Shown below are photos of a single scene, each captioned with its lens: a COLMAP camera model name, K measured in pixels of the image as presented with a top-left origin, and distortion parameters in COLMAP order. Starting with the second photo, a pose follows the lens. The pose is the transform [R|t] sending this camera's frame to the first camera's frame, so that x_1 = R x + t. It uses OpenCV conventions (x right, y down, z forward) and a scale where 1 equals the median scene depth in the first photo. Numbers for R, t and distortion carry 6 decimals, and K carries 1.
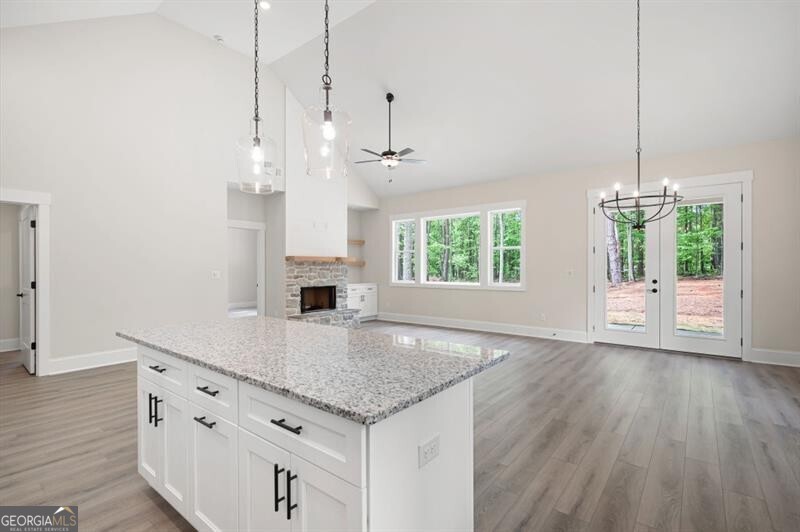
lens RADIAL K [[375.6, 0, 398.8], [0, 375.6, 264.8], [0, 0, 1]] dist [-0.031290, -0.000387]
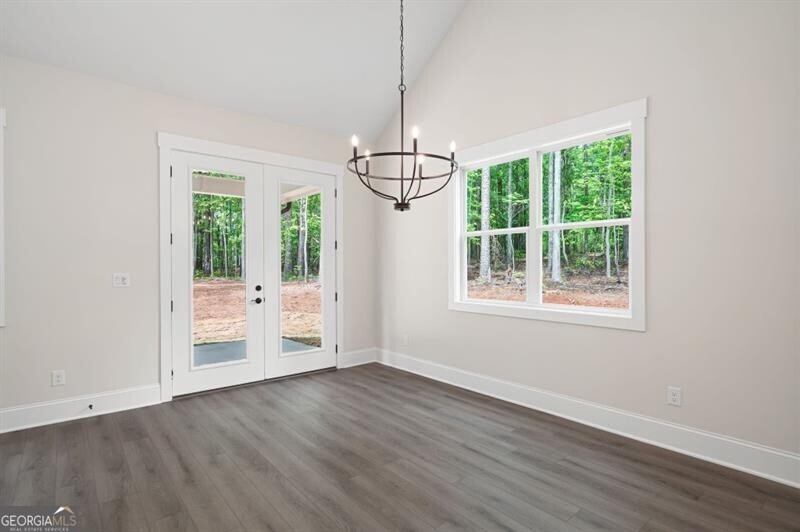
lens RADIAL K [[404.6, 0, 402.3], [0, 404.6, 268.6], [0, 0, 1]] dist [0.003150, 0.000386]
pose [[0.178647, -0.004007, 0.983905, -0.025300], [-0.002835, 0.999985, 0.004587, 0.001991], [-0.983909, -0.003608, 0.178633, 0.434133]]
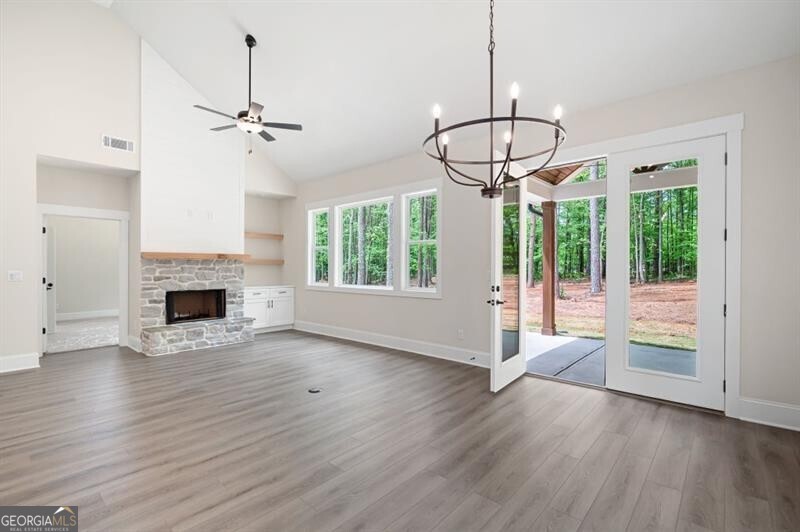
lens RADIAL K [[375.6, 0, 402.6], [0, 375.6, 264.0], [0, 0, 1]] dist [-0.031290, -0.000387]
pose [[0.999273, 0.001654, -0.038087, 0.270093], [-0.001656, 0.999999, -0.000017, 0.001120], [0.038087, 0.000080, 0.999274, 0.230716]]
